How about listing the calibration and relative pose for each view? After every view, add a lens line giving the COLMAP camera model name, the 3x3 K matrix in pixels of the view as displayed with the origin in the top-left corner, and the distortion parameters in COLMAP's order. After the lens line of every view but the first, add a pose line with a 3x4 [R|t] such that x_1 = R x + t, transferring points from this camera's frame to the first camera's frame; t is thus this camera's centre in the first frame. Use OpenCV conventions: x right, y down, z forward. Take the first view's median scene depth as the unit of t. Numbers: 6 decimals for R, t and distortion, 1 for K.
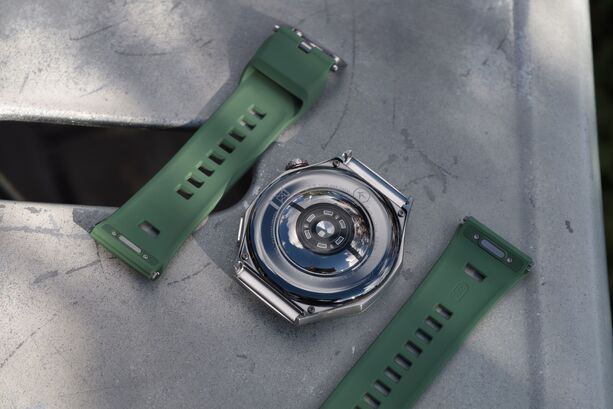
lens RADIAL K [[1560.7, 0, 306.5], [0, 1560.7, 204.4], [0, 0, 1]] dist [0.501934, 0.000000]
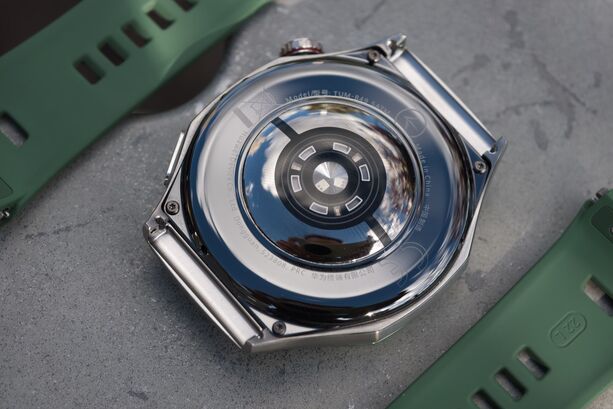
lens RADIAL K [[1560.7, 0, 307.0], [0, 1560.7, 204.2], [0, 0, 1]] dist [0.501934, 0.000000]
pose [[0.988206, 0.143180, -0.054307, 0.032942], [-0.139184, 0.987692, 0.071355, -0.011528], [0.063855, -0.062955, 0.995972, 0.459588]]
